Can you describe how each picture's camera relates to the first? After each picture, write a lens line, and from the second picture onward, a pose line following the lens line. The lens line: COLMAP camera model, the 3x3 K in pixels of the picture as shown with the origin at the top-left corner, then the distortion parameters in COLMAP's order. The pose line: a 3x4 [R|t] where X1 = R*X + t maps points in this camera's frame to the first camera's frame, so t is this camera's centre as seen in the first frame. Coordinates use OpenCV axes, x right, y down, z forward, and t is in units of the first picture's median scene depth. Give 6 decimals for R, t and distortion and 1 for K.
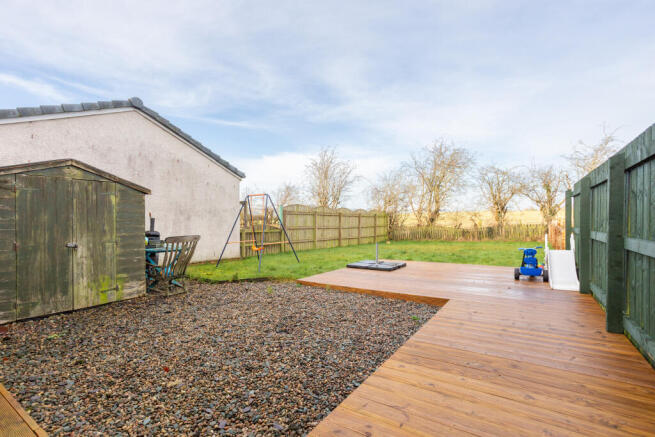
lens RADIAL K [[316.3, 0, 326.4], [0, 316.3, 220.9], [0, 0, 1]] dist [-0.001997, 0.002207]
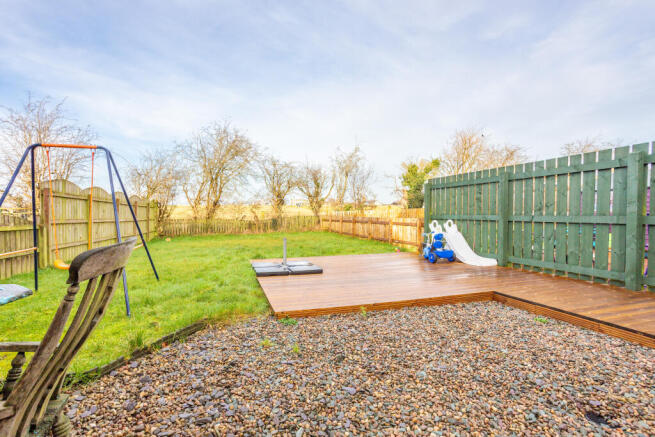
lens RADIAL K [[316.3, 0, 324.6], [0, 316.3, 220.6], [0, 0, 1]] dist [-0.001997, 0.002207]
pose [[0.650317, -0.016972, 0.759474, -0.147905], [0.005776, 0.999832, 0.017397, 0.008477], [-0.759641, -0.006926, 0.650305, 0.200284]]
